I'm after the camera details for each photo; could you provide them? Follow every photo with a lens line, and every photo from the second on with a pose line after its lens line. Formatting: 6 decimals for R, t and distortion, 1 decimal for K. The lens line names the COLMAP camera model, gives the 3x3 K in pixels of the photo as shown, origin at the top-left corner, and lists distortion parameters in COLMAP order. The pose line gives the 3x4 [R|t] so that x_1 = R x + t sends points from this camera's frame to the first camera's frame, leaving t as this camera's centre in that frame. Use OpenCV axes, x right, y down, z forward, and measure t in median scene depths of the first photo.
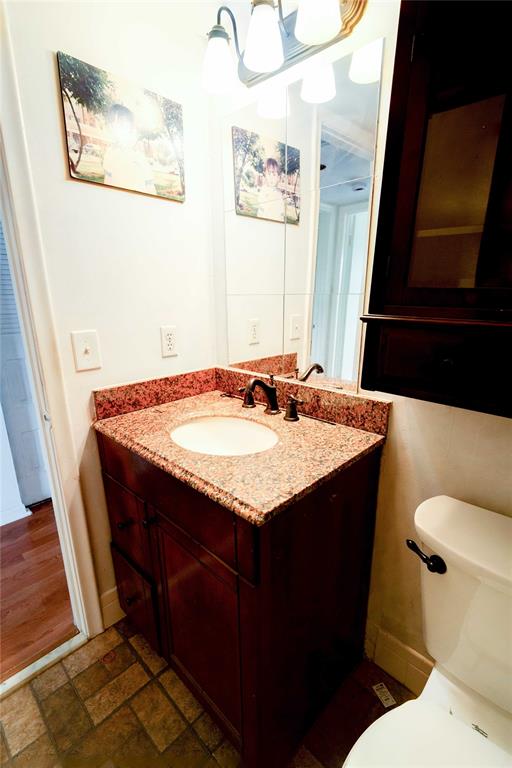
lens RADIAL K [[355.9, 0, 256.0], [0, 355.9, 384.0], [0, 0, 1]] dist [0.000500, 0.000026]
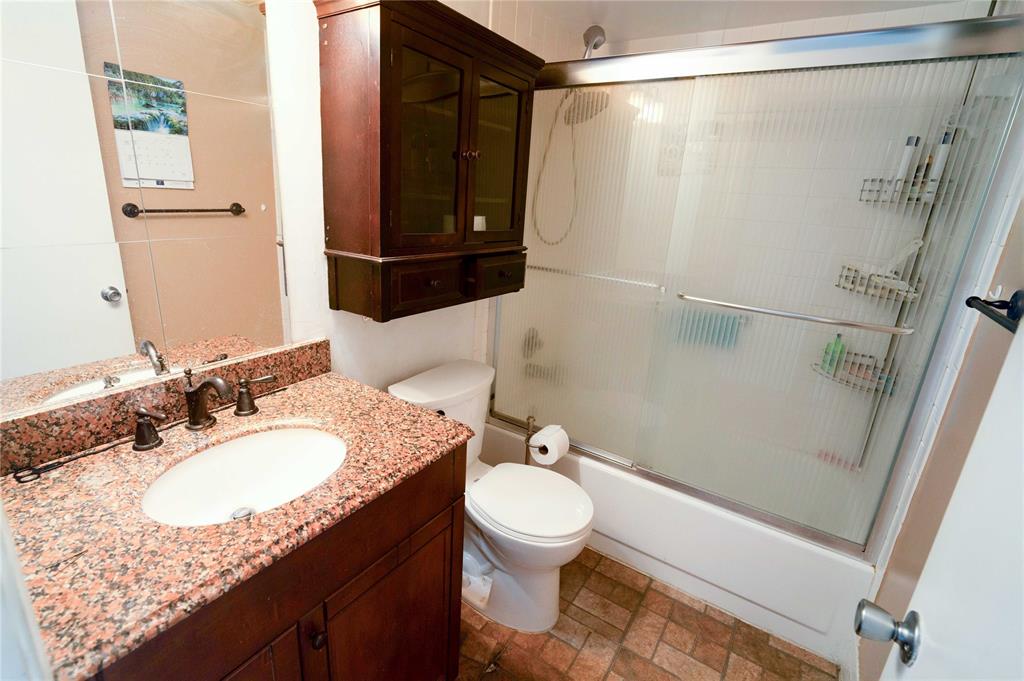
lens RADIAL K [[474.6, 0, 512.0], [0, 474.6, 340.5], [0, 0, 1]] dist [0.000500, 0.000026]
pose [[-0.179155, -0.292161, 0.939439, -0.945700], [0.204597, 0.922947, 0.326050, -0.260436], [-0.962312, 0.250620, -0.105576, 0.642592]]
